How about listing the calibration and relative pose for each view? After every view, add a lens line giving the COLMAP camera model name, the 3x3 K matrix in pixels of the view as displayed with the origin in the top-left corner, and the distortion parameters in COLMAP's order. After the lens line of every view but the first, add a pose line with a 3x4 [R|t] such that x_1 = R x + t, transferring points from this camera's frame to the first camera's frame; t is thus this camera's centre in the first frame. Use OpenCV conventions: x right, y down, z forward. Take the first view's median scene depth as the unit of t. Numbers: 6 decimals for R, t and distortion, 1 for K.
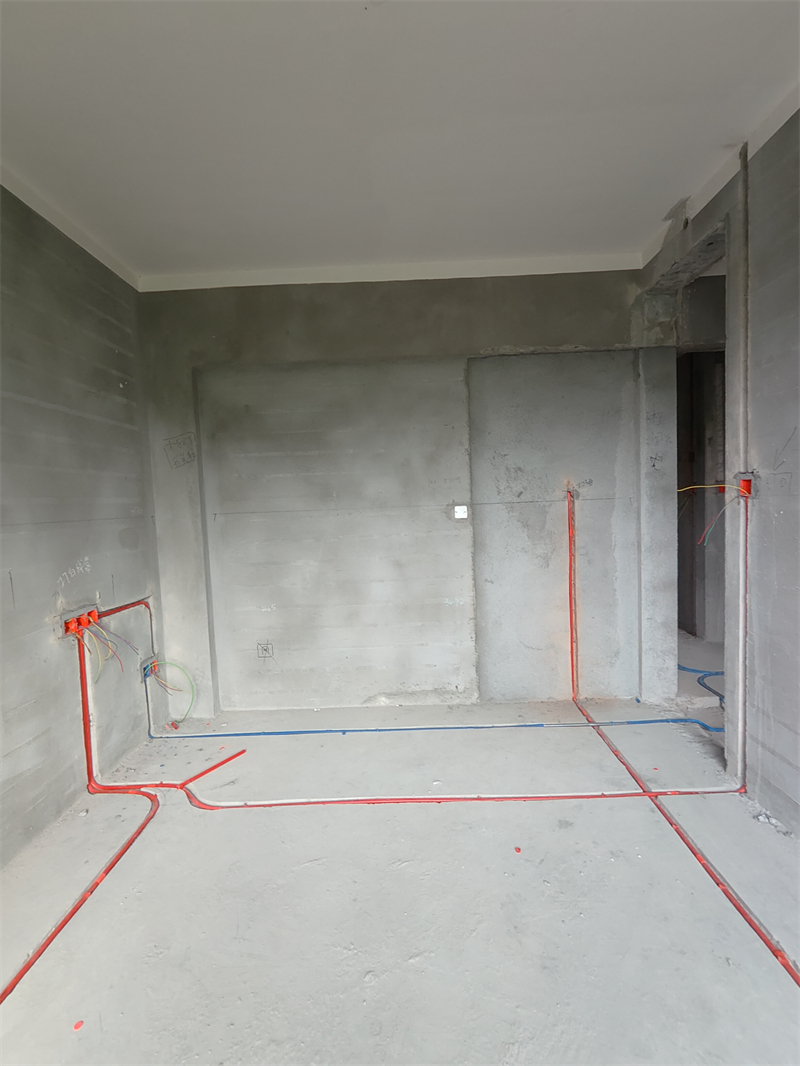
lens RADIAL K [[489.3, 0, 402.8], [0, 489.3, 534.5], [0, 0, 1]] dist [-0.002232, 0.001570]
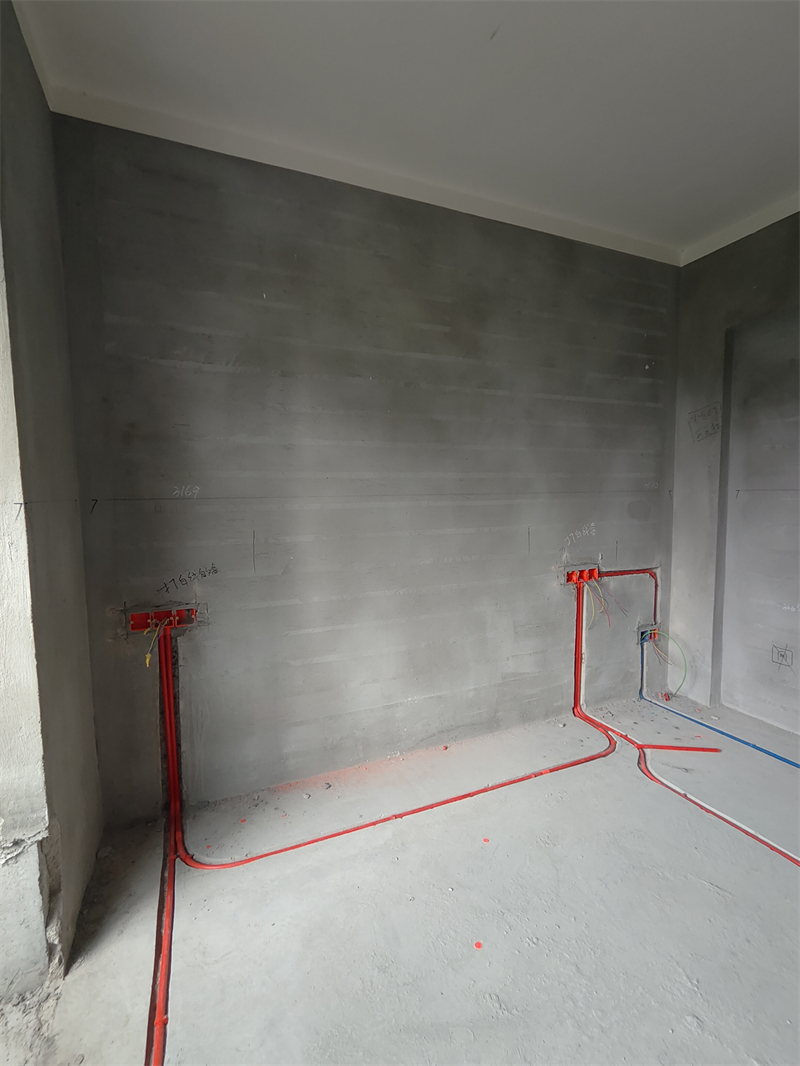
lens RADIAL K [[489.3, 0, 402.8], [0, 489.3, 534.5], [0, 0, 1]] dist [-0.002232, 0.001570]
pose [[0.422162, 0.109986, -0.899824, 0.213423], [-0.062381, 0.993784, 0.092204, -0.006470], [0.904372, 0.017207, 0.426398, 0.072393]]
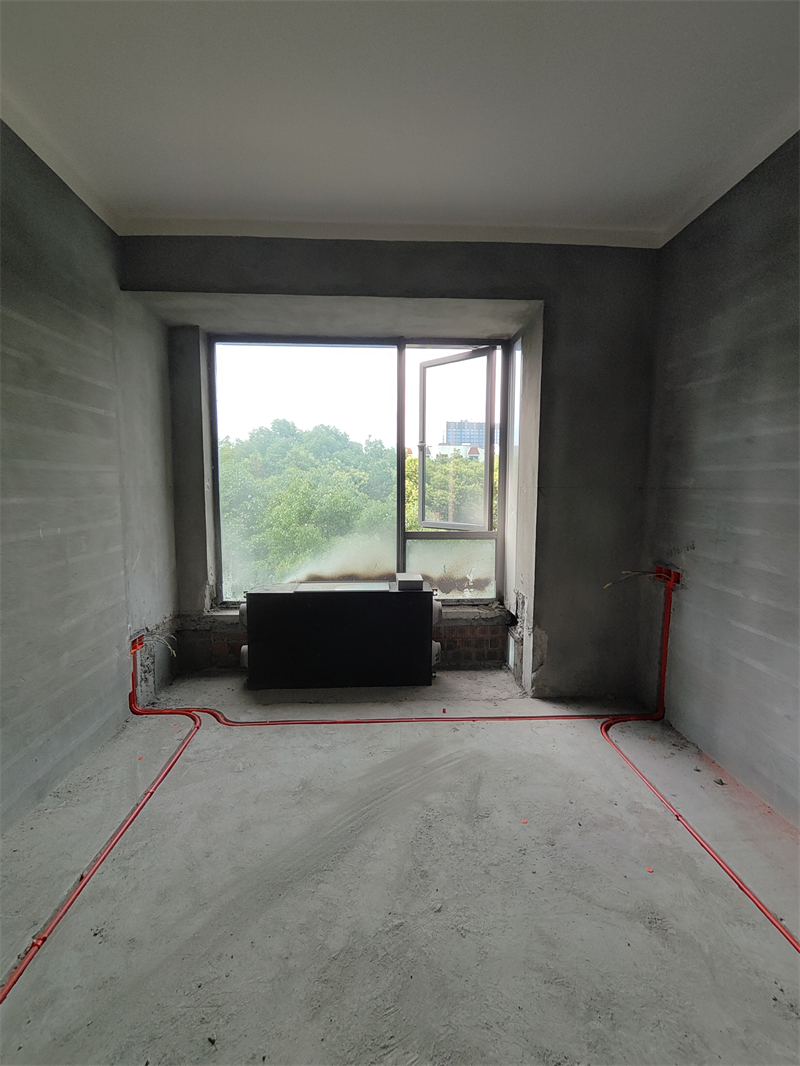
lens RADIAL K [[490.8, 0, 403.7], [0, 490.8, 534.9], [0, 0, 1]] dist [0.000028, 0.000885]
pose [[-0.996236, 0.045486, -0.073786, 0.024262], [0.032363, 0.984881, 0.170181, -0.065538], [0.080411, 0.167152, -0.982647, 1.042092]]
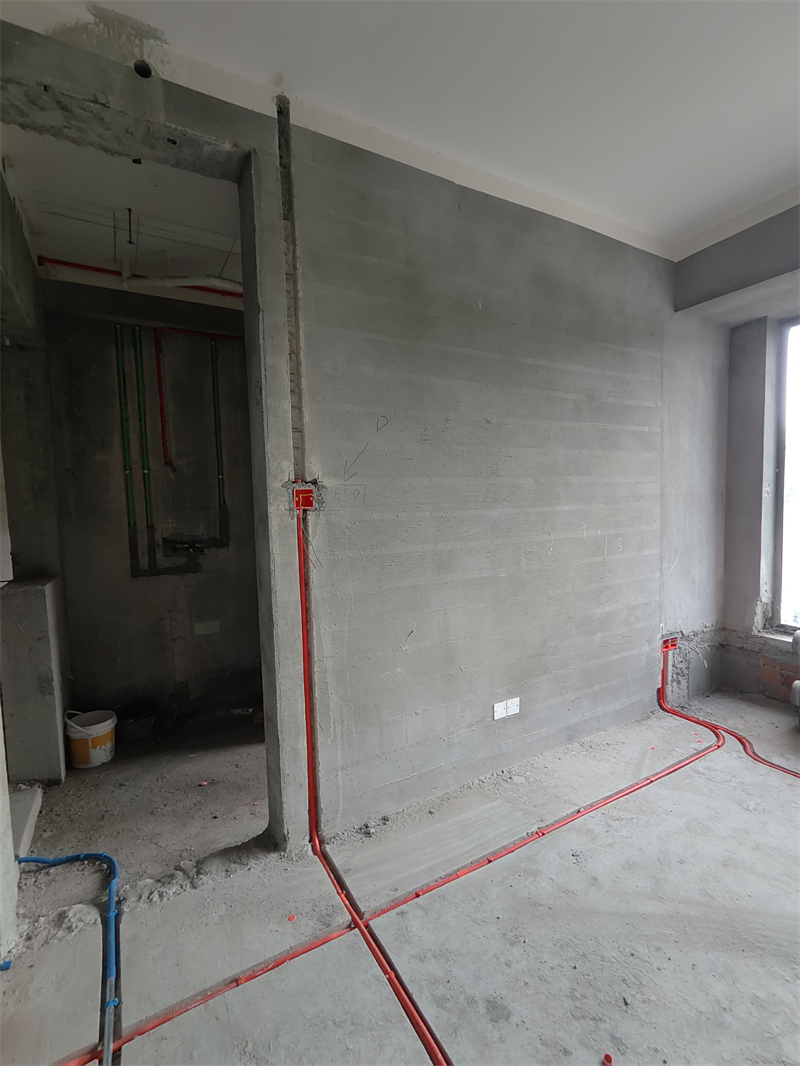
lens RADIAL K [[496.4, 0, 403.4], [0, 496.4, 536.1], [0, 0, 1]] dist [-0.000482, 0.000407]
pose [[-0.509856, -0.008173, 0.860221, -0.121524], [0.105320, 0.991840, 0.071847, -0.059871], [-0.853788, 0.127230, -0.504835, 1.044562]]
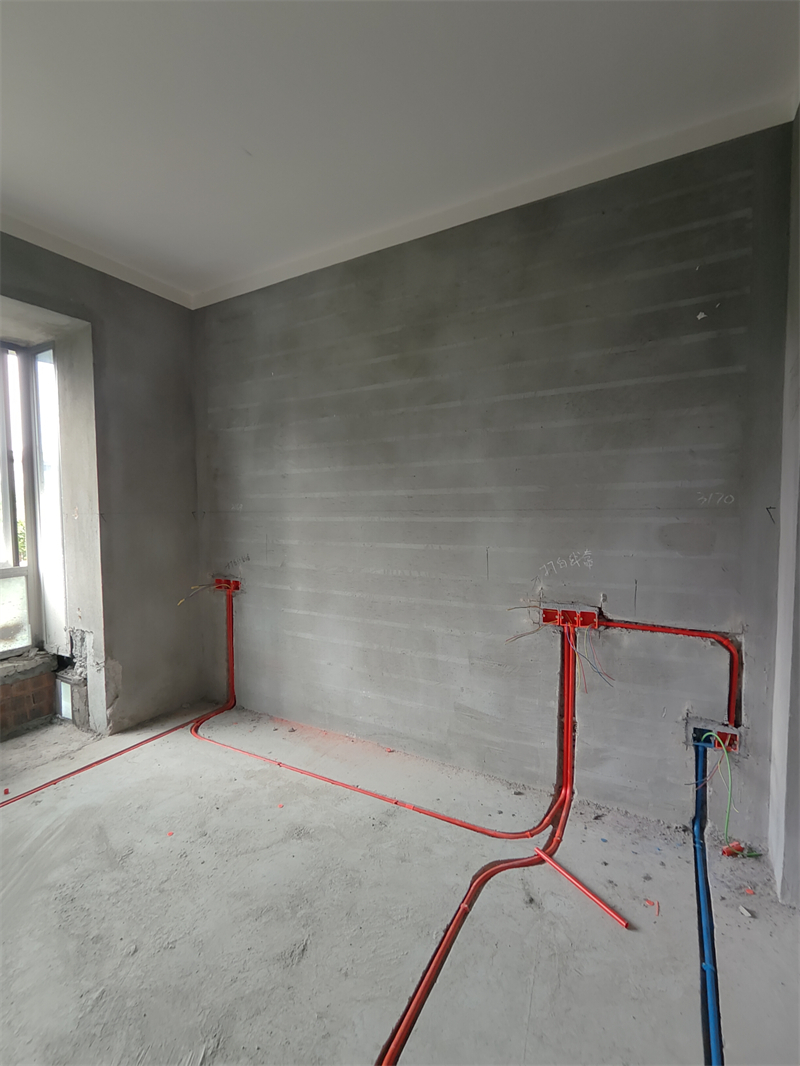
lens RADIAL K [[490.8, 0, 403.7], [0, 490.8, 534.9], [0, 0, 1]] dist [0.000028, 0.000885]
pose [[-0.467719, 0.091890, -0.879088, 0.270639], [-0.029650, 0.992390, 0.119508, -0.073460], [0.883380, 0.081961, -0.461435, 1.037589]]
